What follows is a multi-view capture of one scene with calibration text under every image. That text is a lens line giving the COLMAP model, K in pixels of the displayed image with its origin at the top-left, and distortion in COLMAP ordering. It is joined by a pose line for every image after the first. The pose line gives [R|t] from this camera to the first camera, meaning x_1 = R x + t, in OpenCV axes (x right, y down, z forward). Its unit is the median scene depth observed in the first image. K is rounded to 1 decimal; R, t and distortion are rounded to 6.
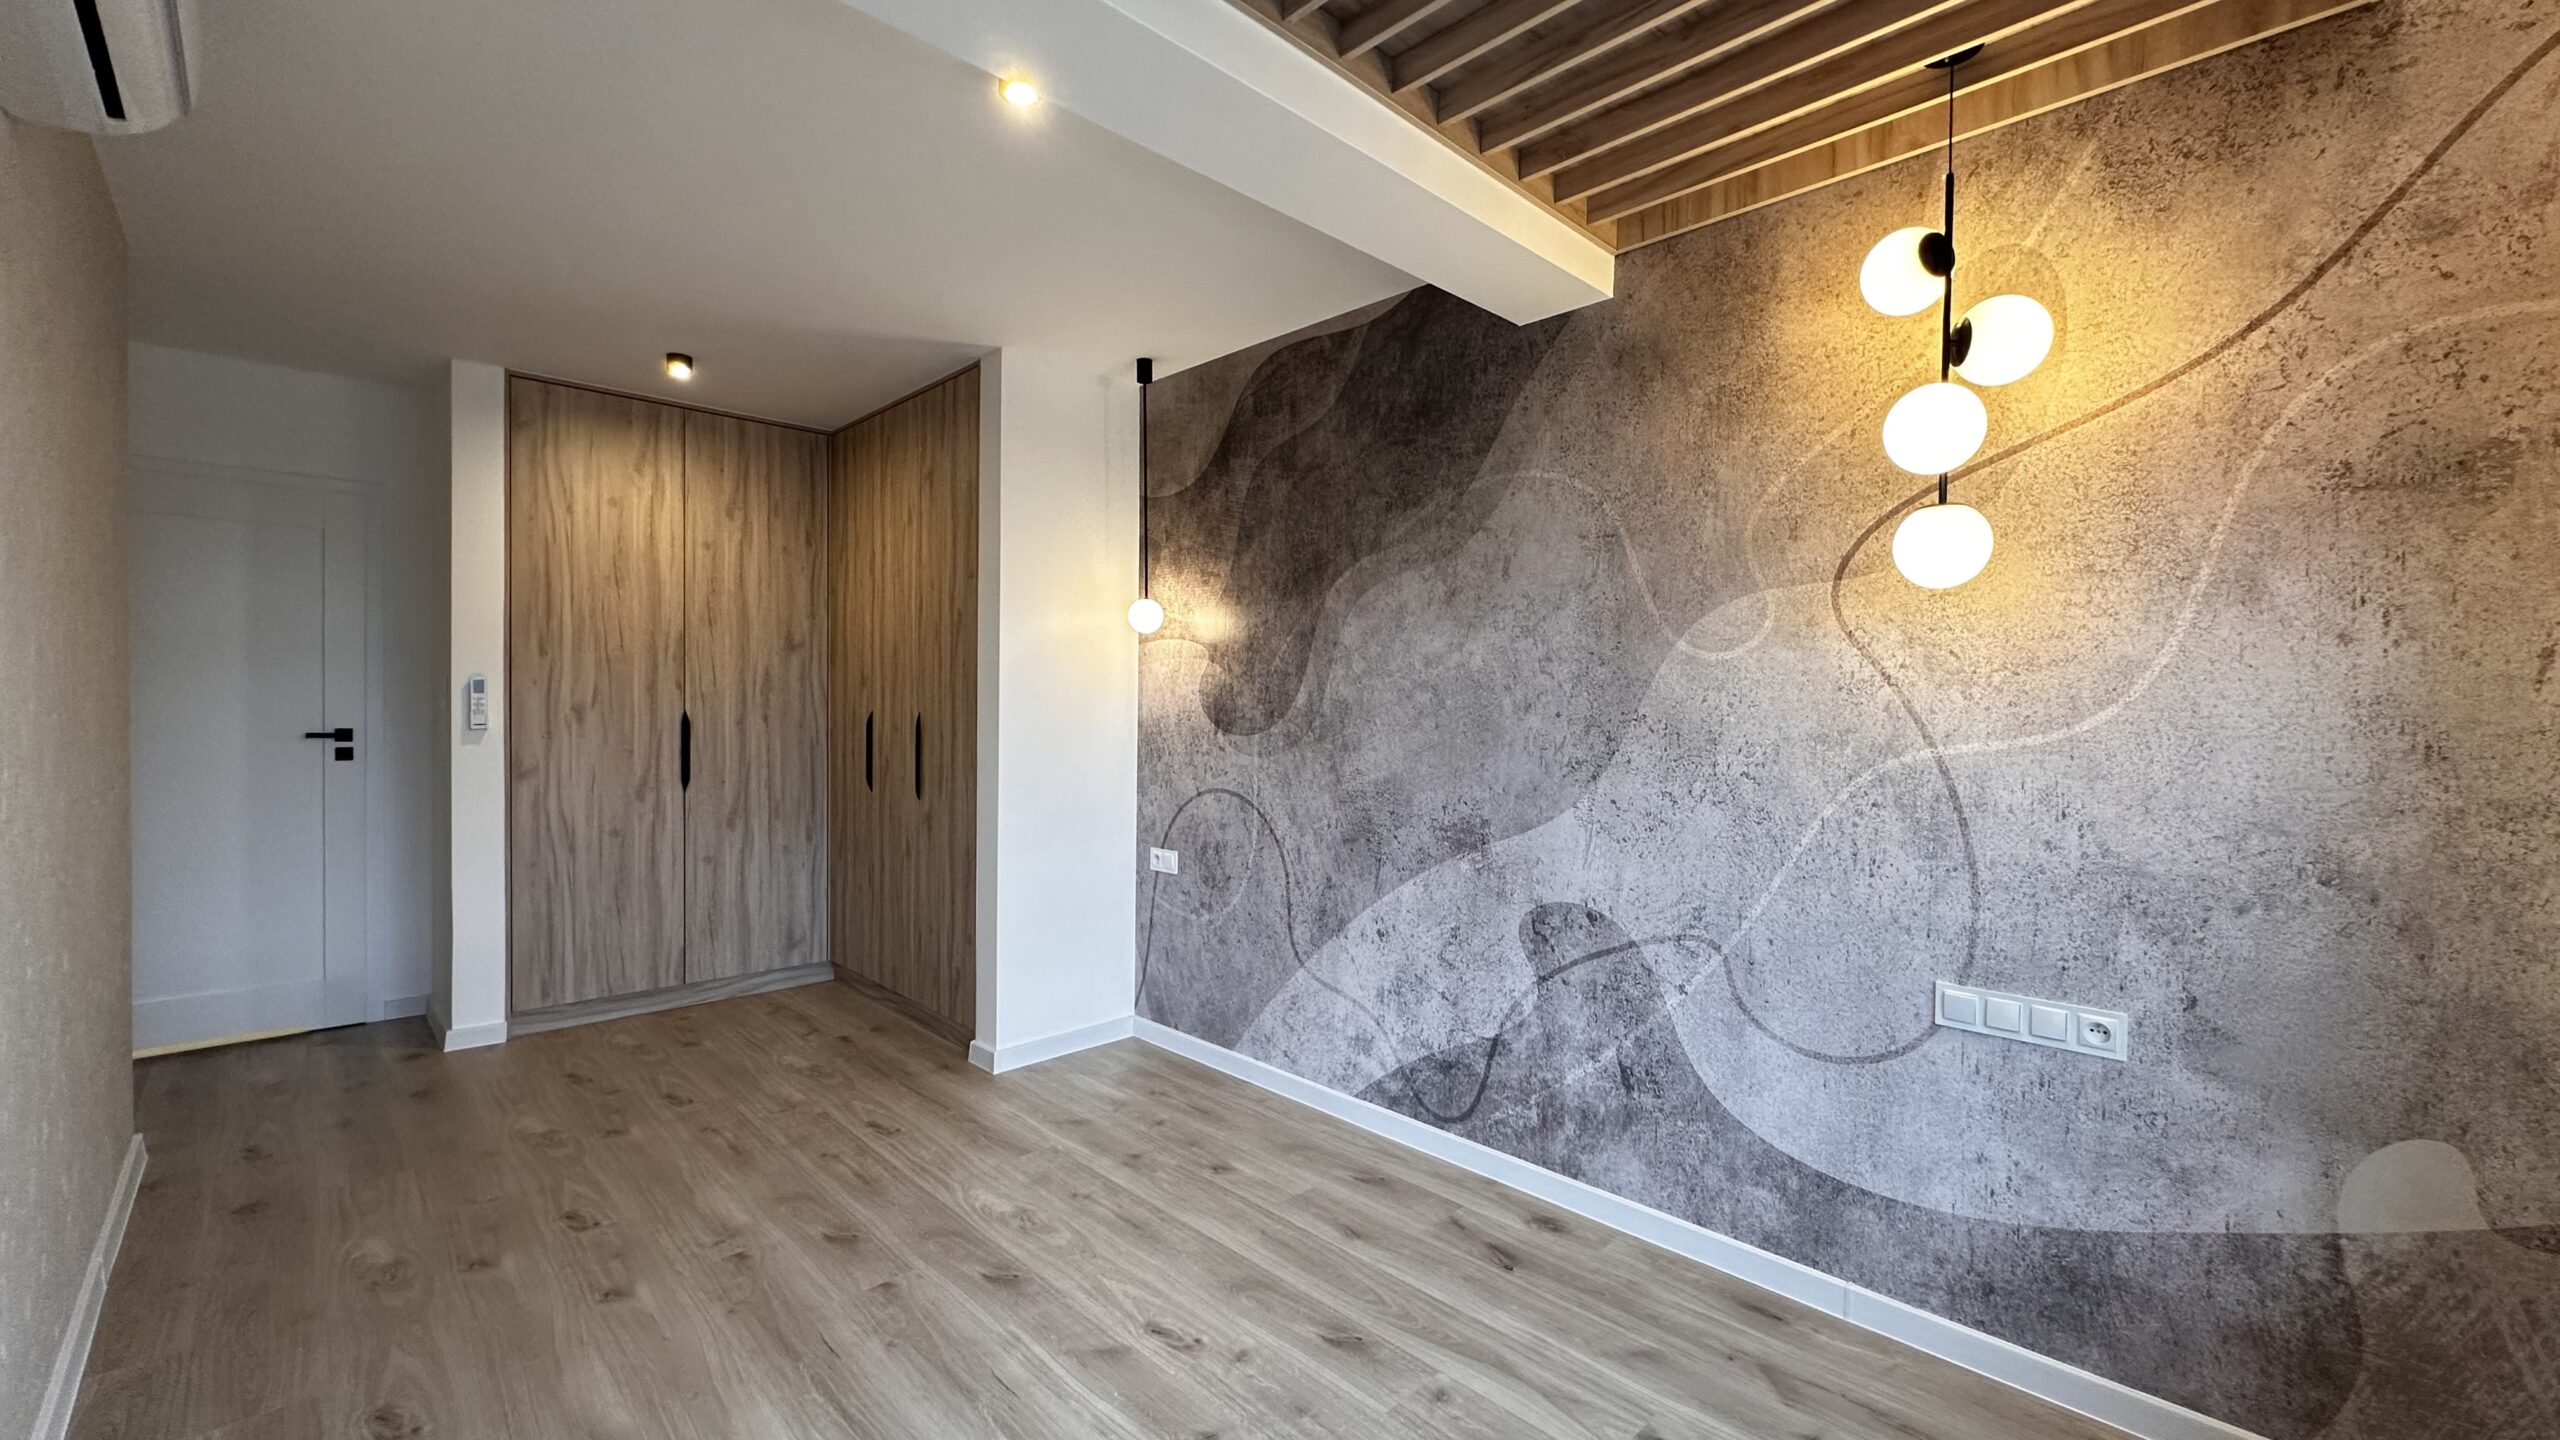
lens RADIAL K [[1018.5, 0, 1280.0], [0, 1018.5, 720.0], [0, 0, 1]] dist [-0.005850, 0.000401]
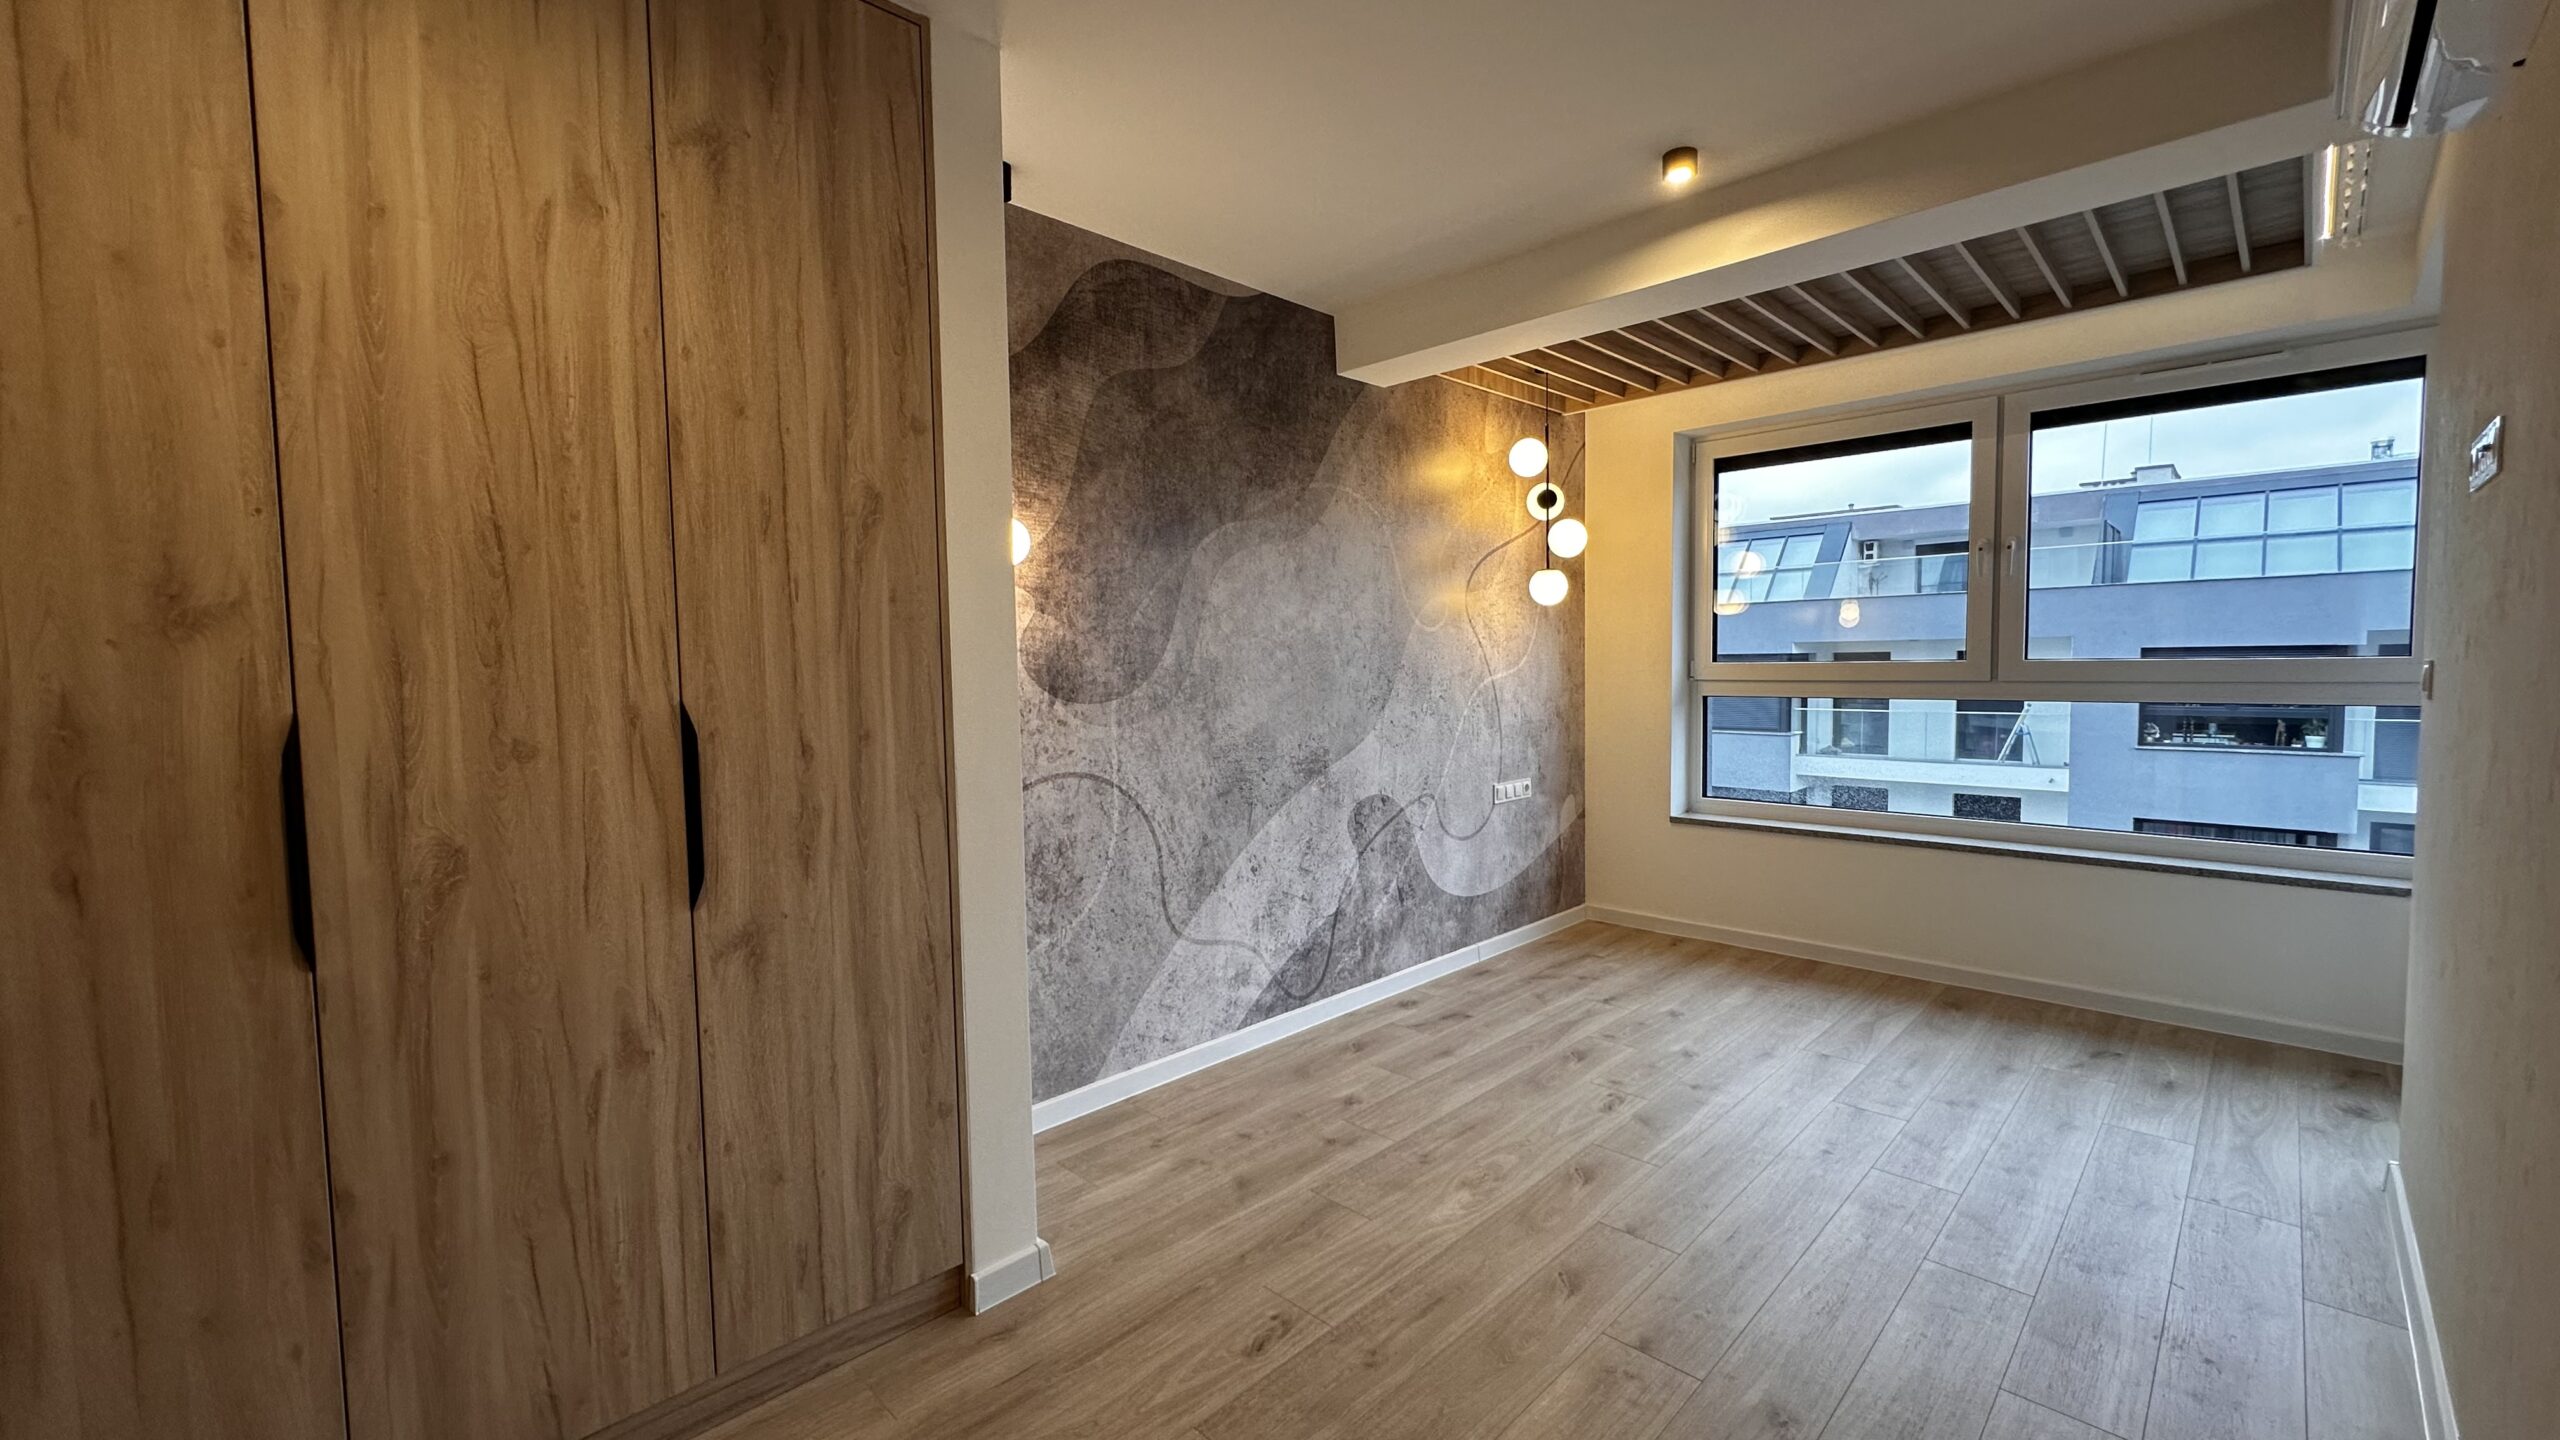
lens RADIAL K [[1018.5, 0, 1280.0], [0, 1018.5, 720.0], [0, 0, 1]] dist [-0.005850, 0.000401]
pose [[-0.014303, -0.068023, 0.997581, -1.057471], [0.029808, 0.997211, 0.068425, -0.028902], [-0.999453, 0.030715, -0.012236, 1.043017]]
